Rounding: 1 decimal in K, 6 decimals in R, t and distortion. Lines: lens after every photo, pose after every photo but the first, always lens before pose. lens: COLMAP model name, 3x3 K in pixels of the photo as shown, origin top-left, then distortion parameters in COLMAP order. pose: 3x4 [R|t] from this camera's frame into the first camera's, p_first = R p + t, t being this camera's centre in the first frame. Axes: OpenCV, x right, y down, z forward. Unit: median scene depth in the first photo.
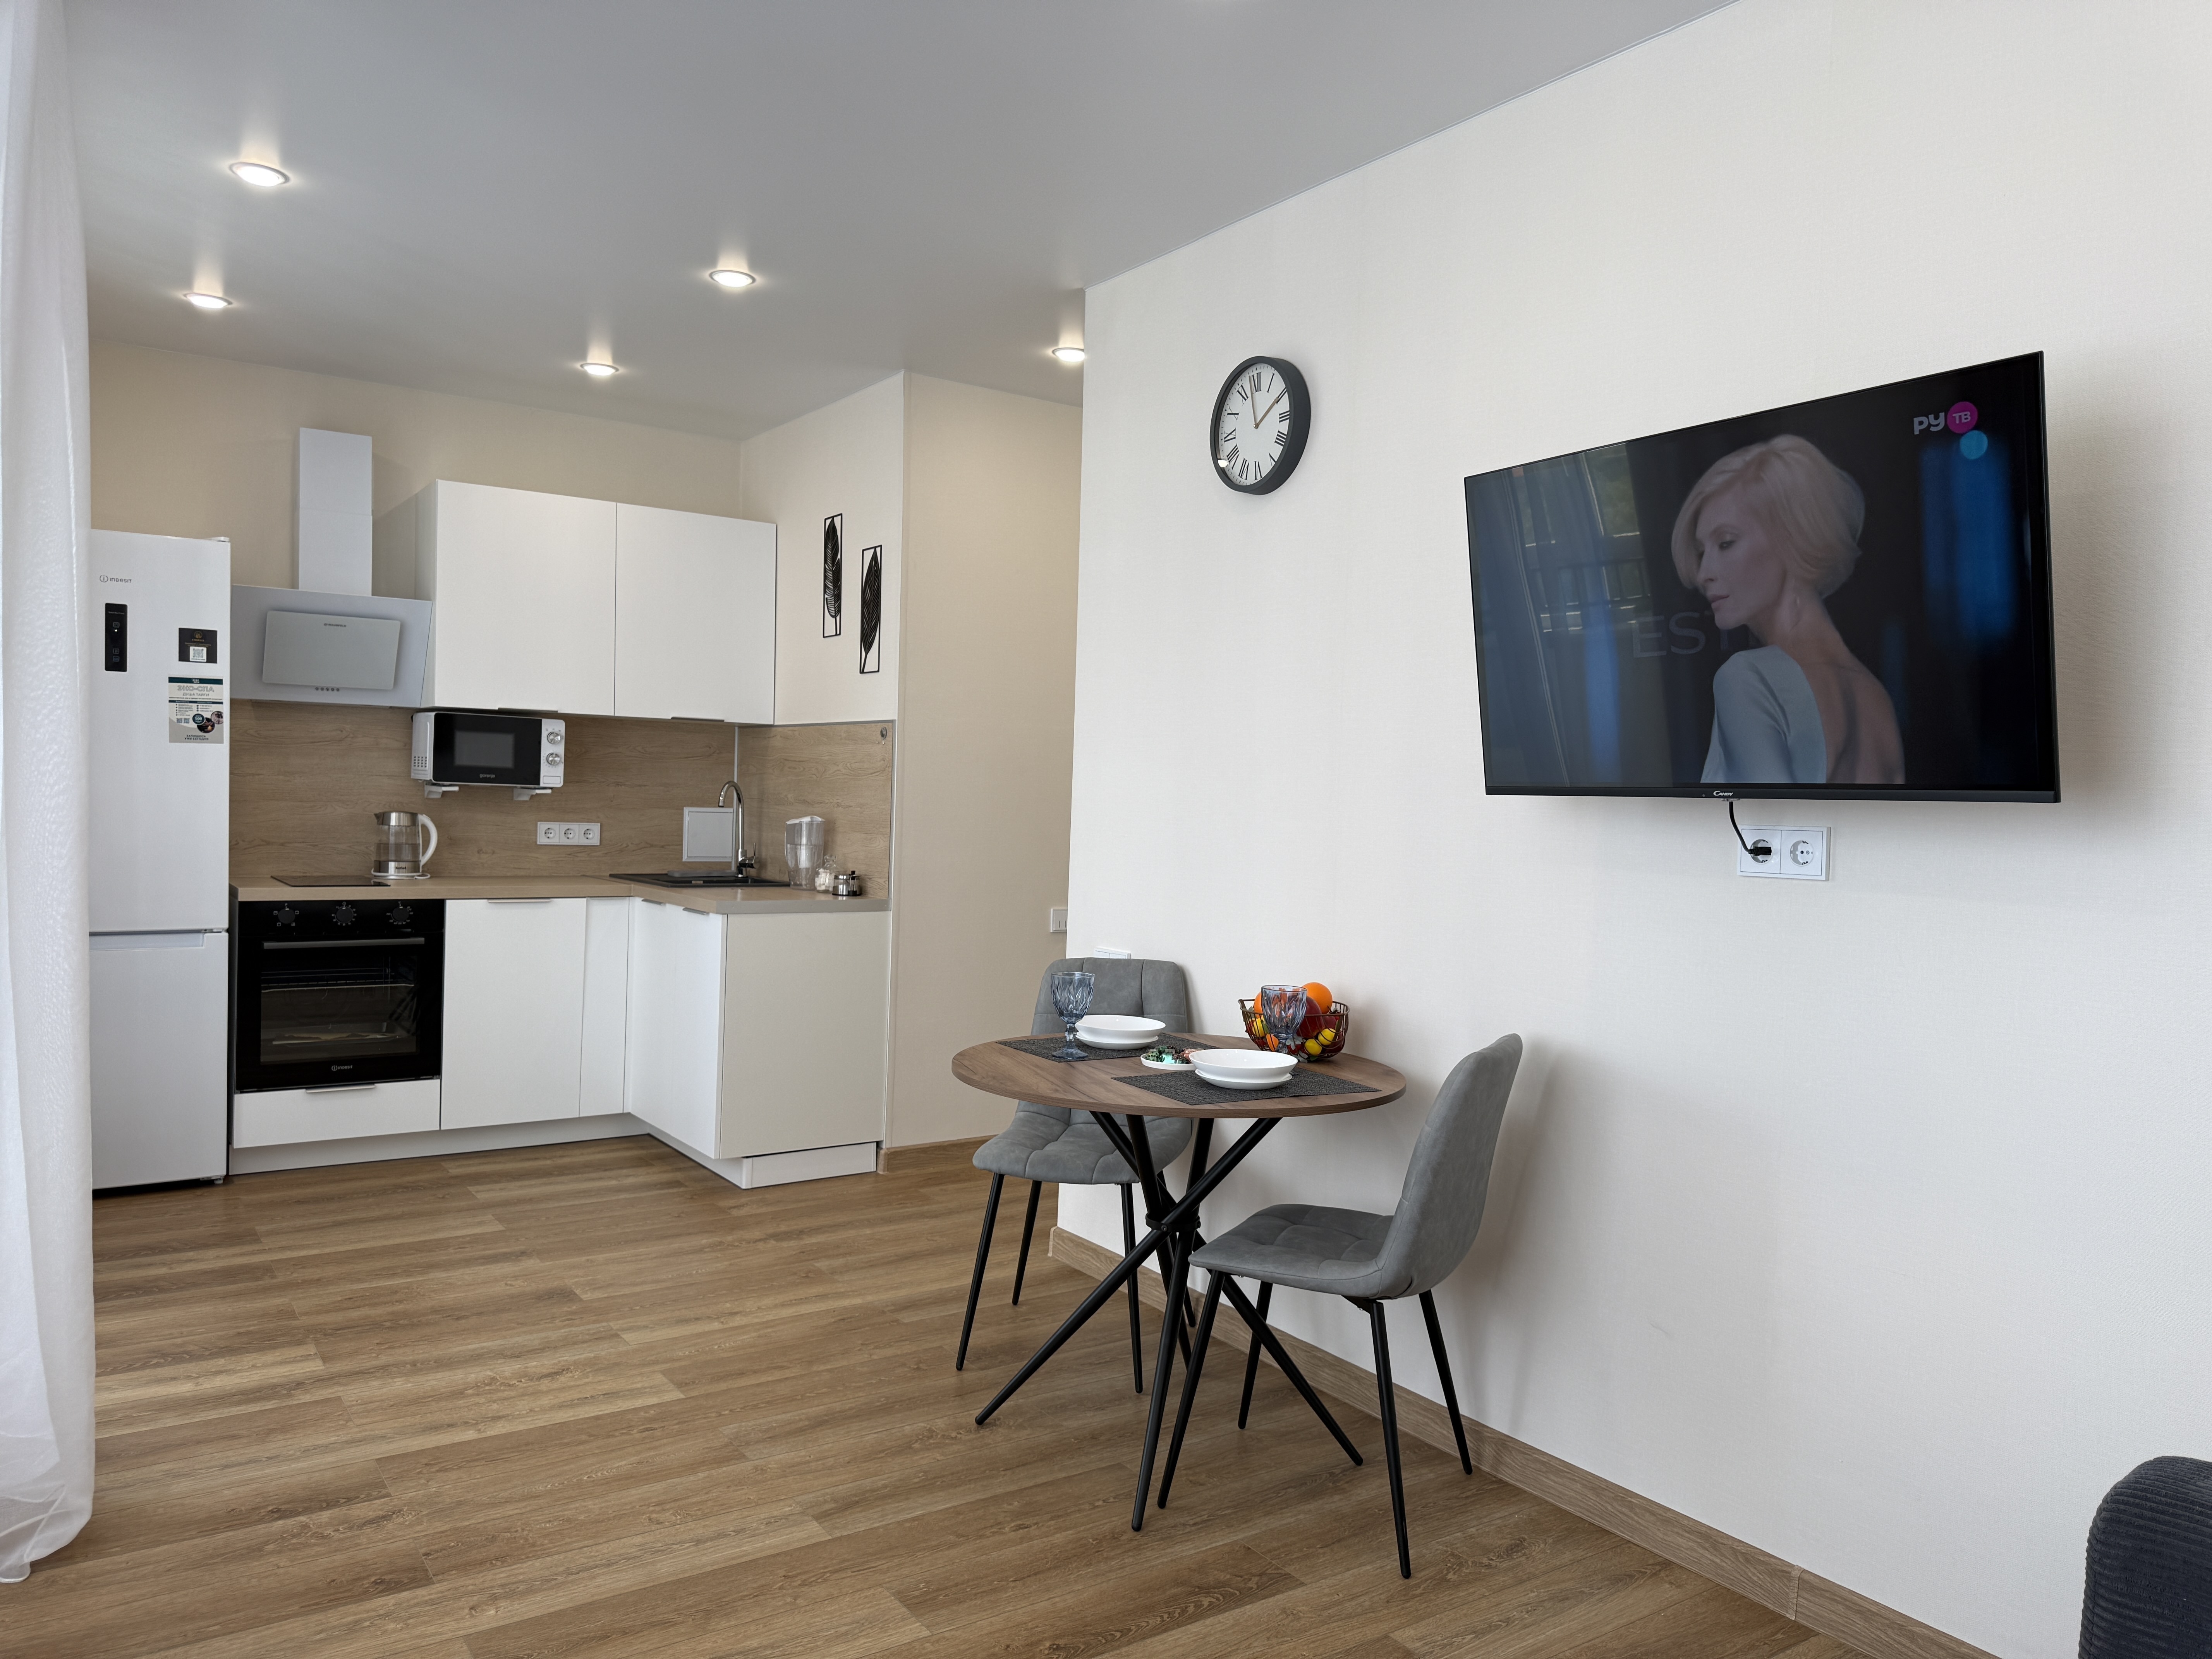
lens RADIAL K [[1587.7, 0, 1125.2], [0, 1587.7, 845.6], [0, 0, 1]] dist [0.058695, -0.066760]
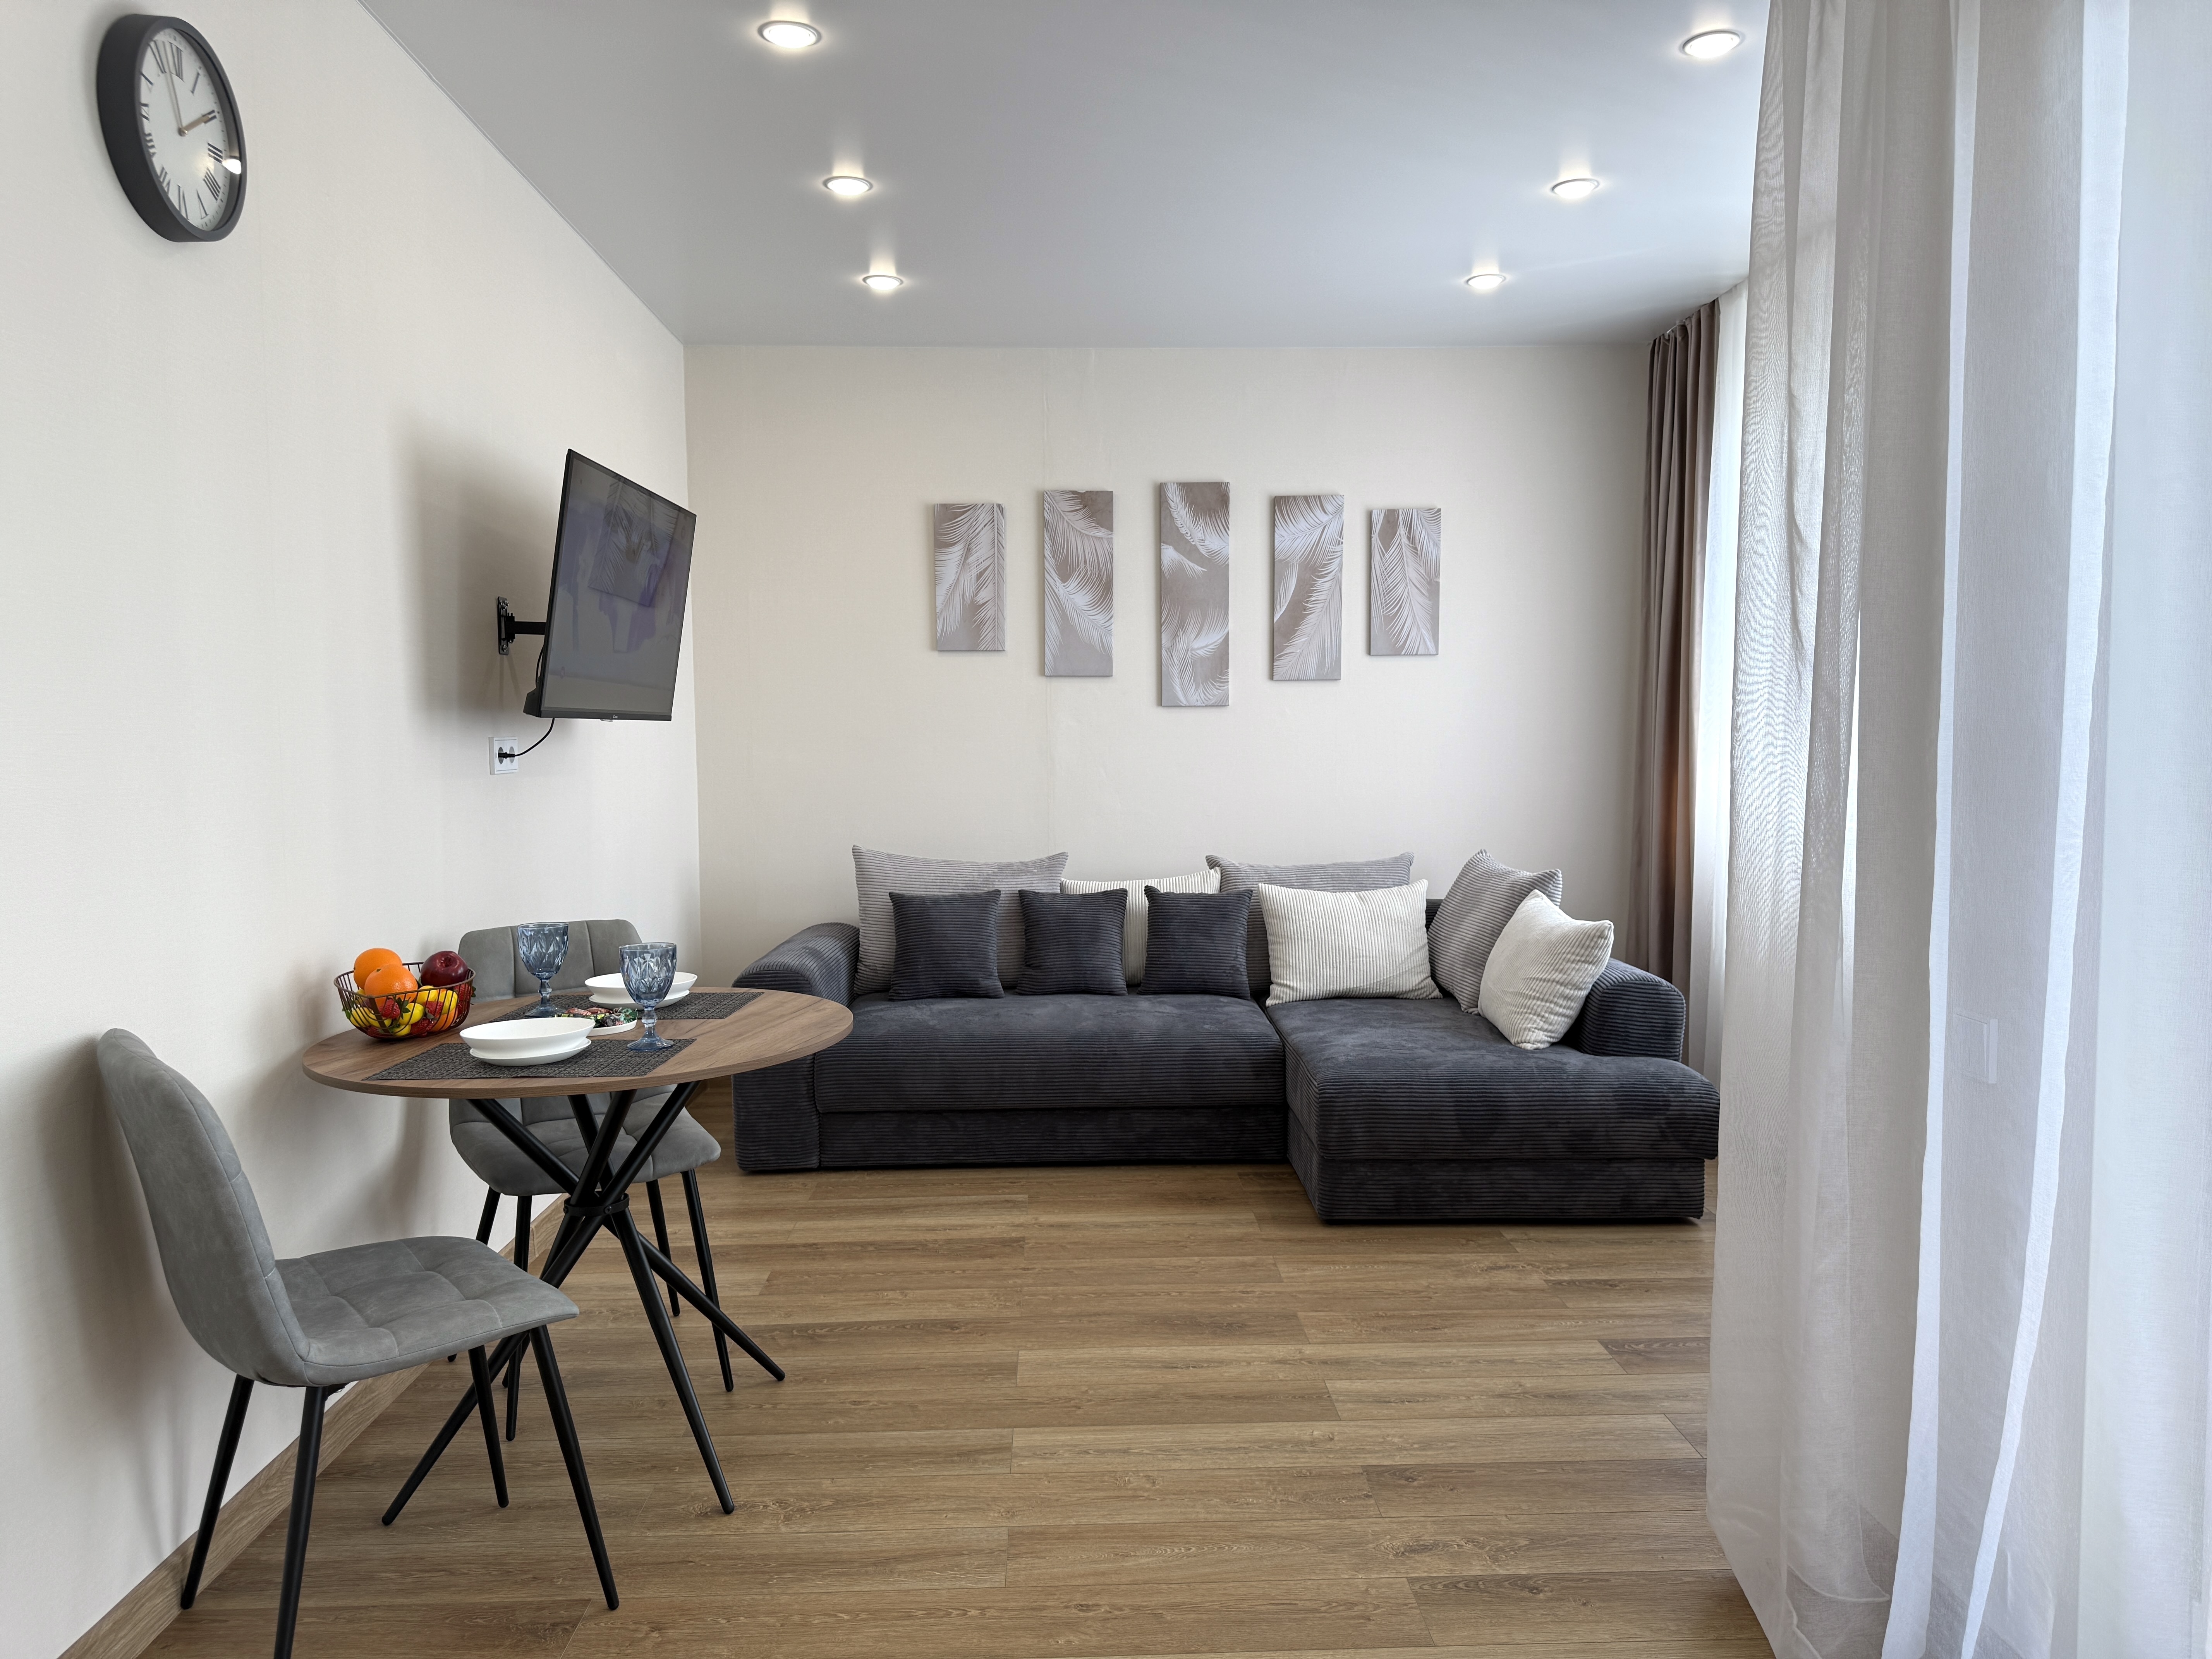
lens RADIAL K [[1587.7, 0, 1096.7], [0, 1587.7, 839.5], [0, 0, 1]] dist [0.058695, -0.066760]
pose [[-0.834808, -0.061571, 0.547087, -0.430781], [0.001085, 0.993541, 0.113472, -0.041365], [-0.550540, 0.095321, -0.829349, 0.995735]]
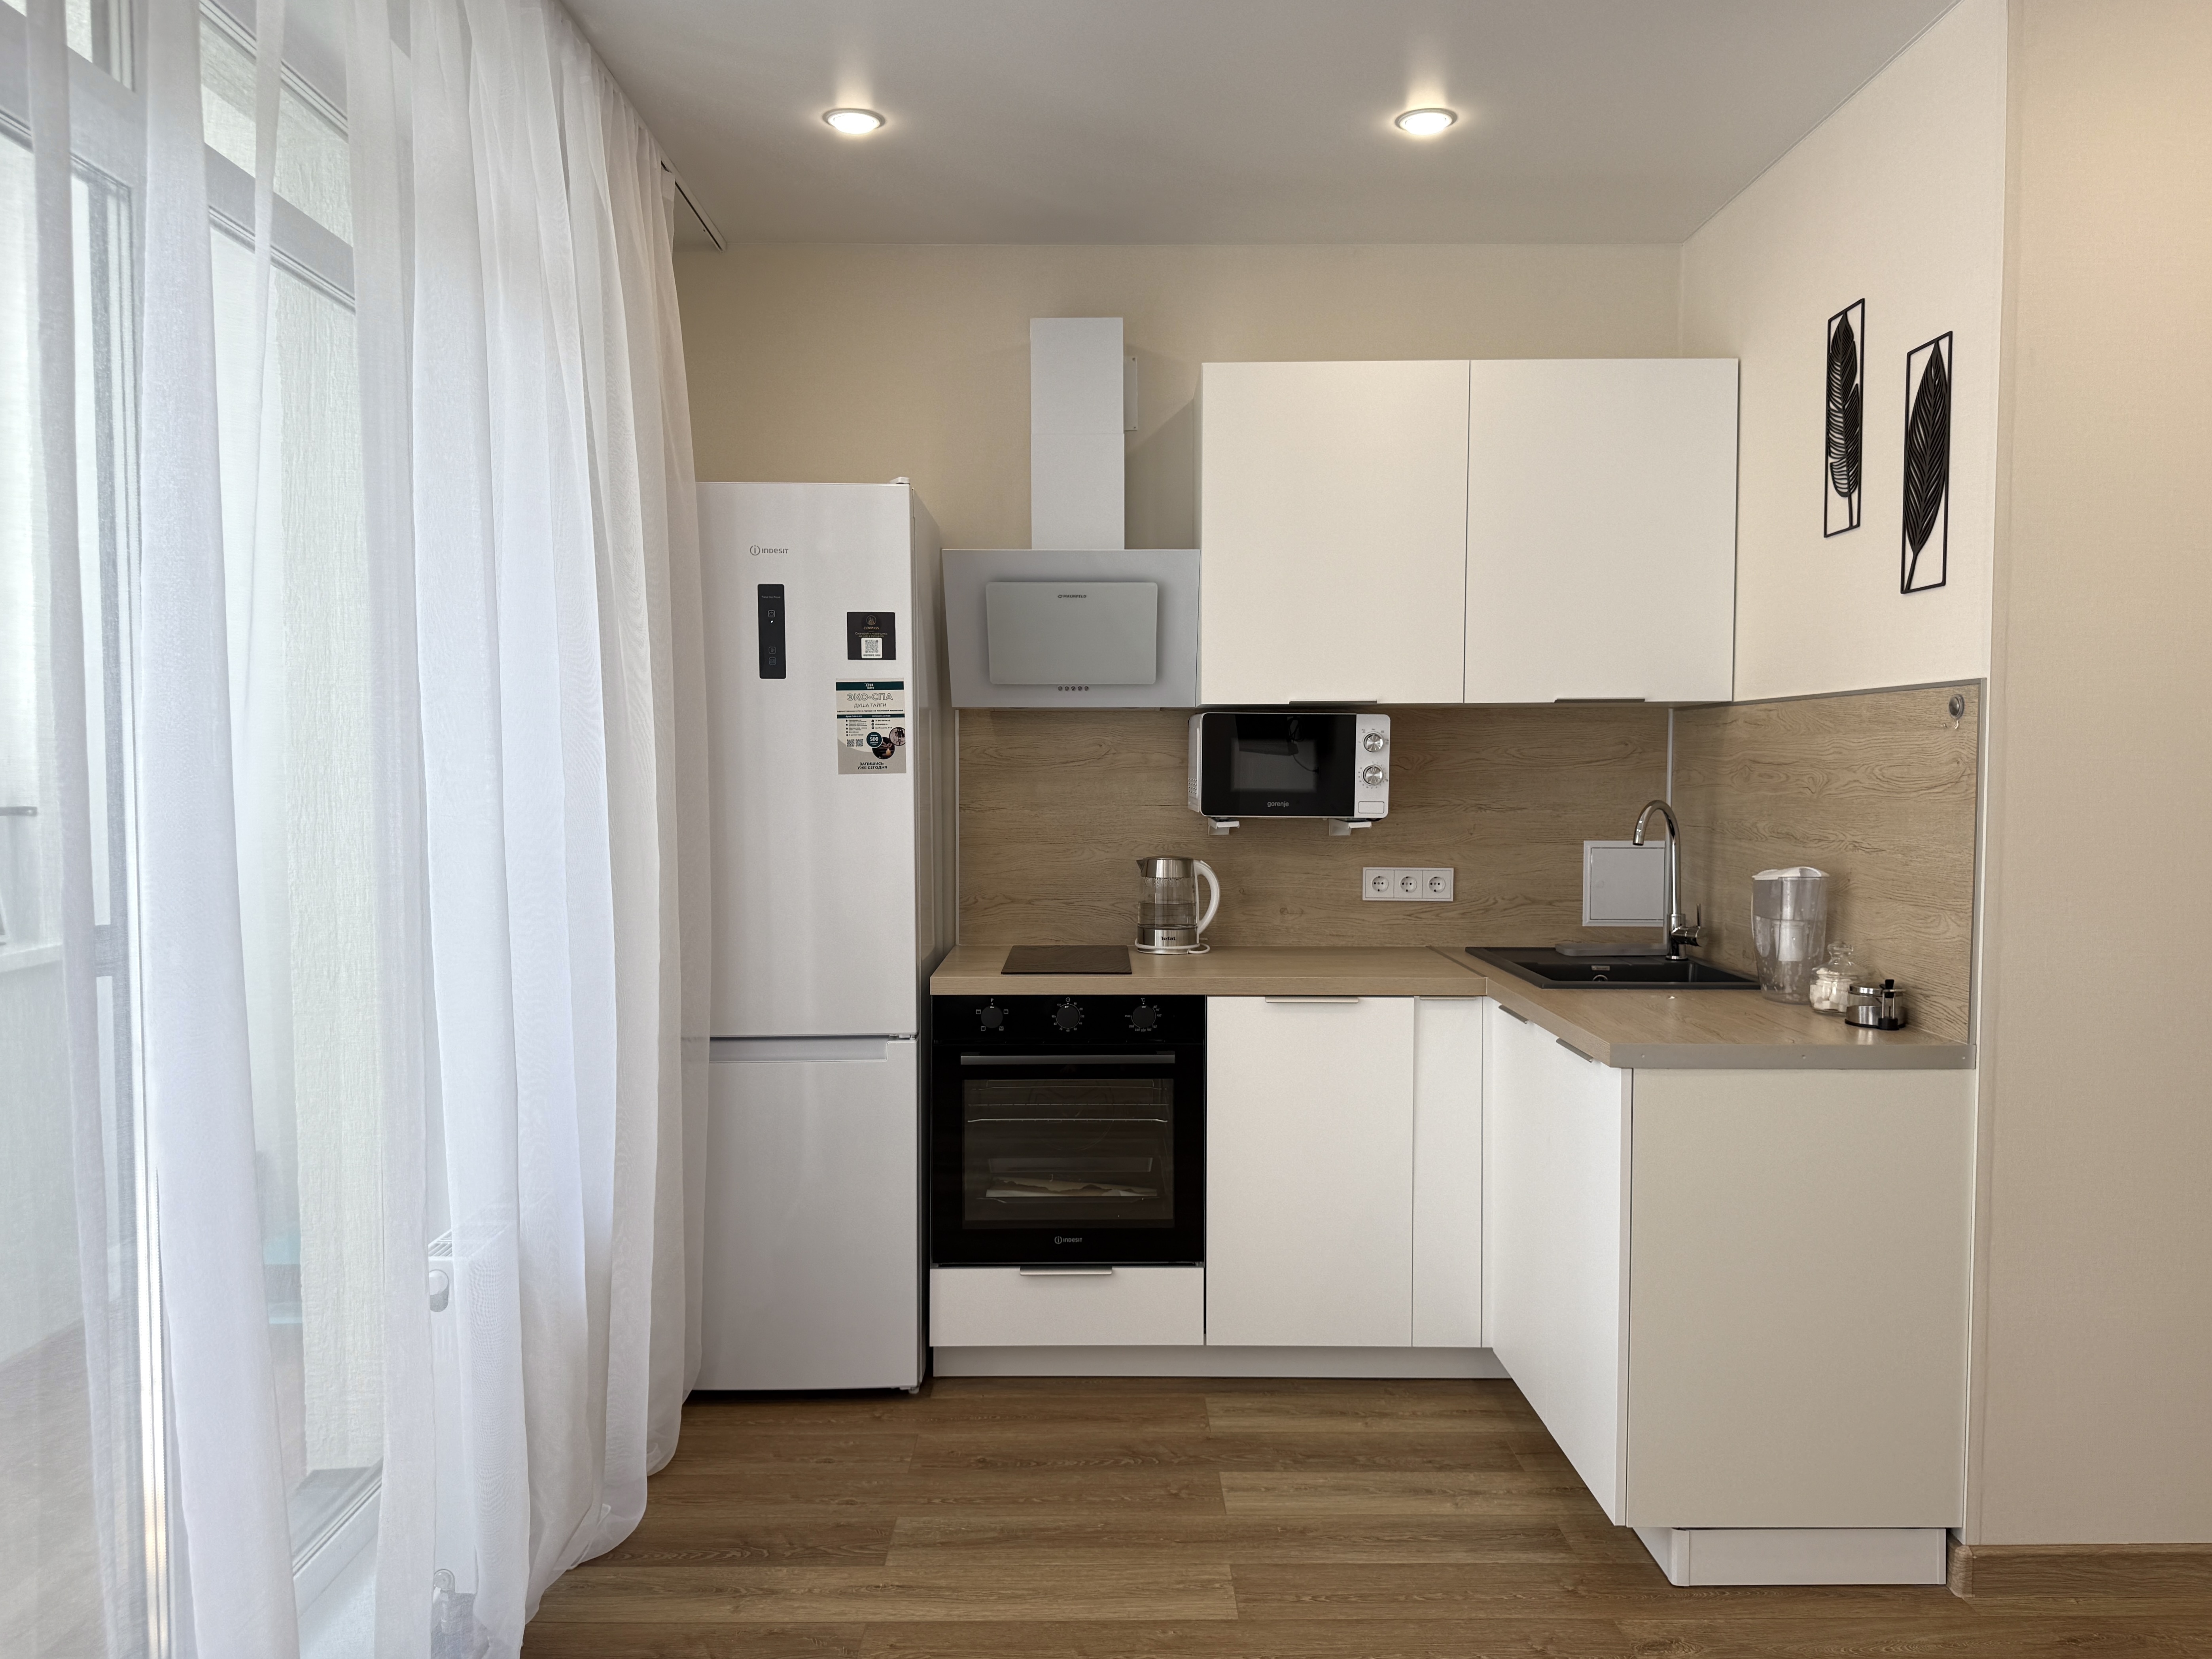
lens RADIAL K [[1587.6, 0, 1114.9], [0, 1587.6, 842.2], [0, 0, 1]] dist [0.058695, -0.066760]
pose [[0.826239, -0.002916, -0.563312, -0.091730], [0.007015, 0.999962, 0.005113, -0.034886], [0.563275, -0.008177, 0.826229, 0.461826]]
